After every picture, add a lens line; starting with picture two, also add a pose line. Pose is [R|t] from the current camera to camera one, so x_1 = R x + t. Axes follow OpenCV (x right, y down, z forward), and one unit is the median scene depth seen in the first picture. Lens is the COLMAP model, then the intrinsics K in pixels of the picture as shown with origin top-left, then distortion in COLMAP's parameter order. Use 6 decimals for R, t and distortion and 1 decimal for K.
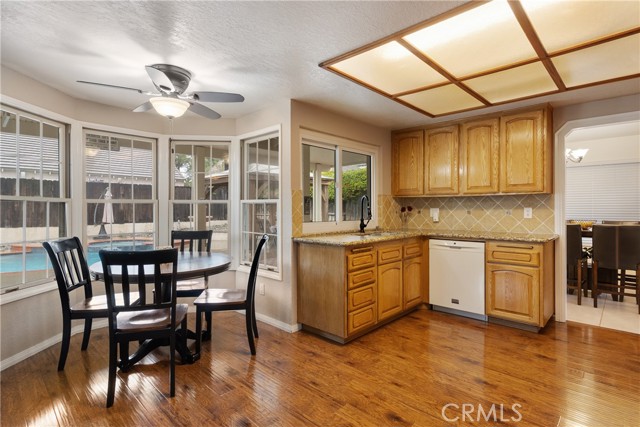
lens RADIAL K [[313.9, 0, 325.2], [0, 313.9, 208.8], [0, 0, 1]] dist [-0.001395, -0.000024]
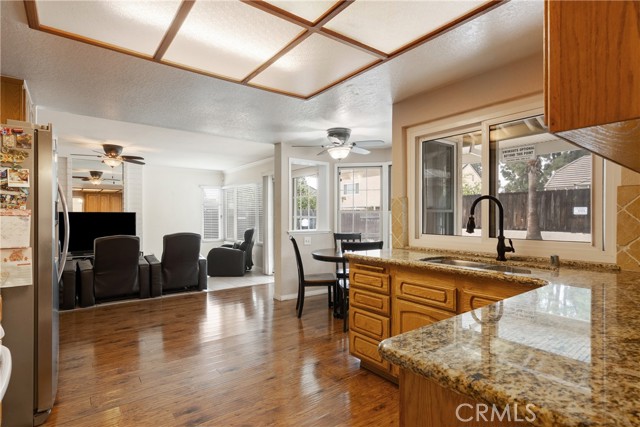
lens RADIAL K [[335.0, 0, 325.3], [0, 335.0, 217.4], [0, 0, 1]] dist [0.000331, 0.001902]
pose [[-0.160148, 0.007232, -0.987067, 1.119932], [0.000439, 0.999974, 0.007255, -0.009709], [0.987093, 0.000729, -0.160147, 1.138854]]
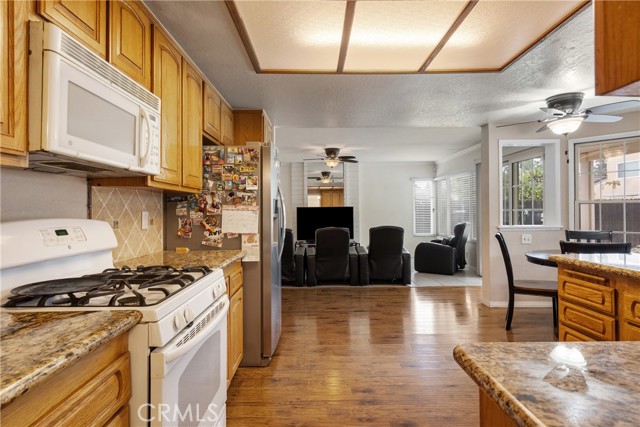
lens RADIAL K [[358.5, 0, 314.6], [0, 358.5, 208.3], [0, 0, 1]] dist [0.003517, 0.000648]
pose [[-0.730503, 0.005331, -0.682888, 1.105081], [0.011086, 0.999930, -0.004052, -0.008143], [0.682819, -0.010531, -0.730512, 1.280903]]
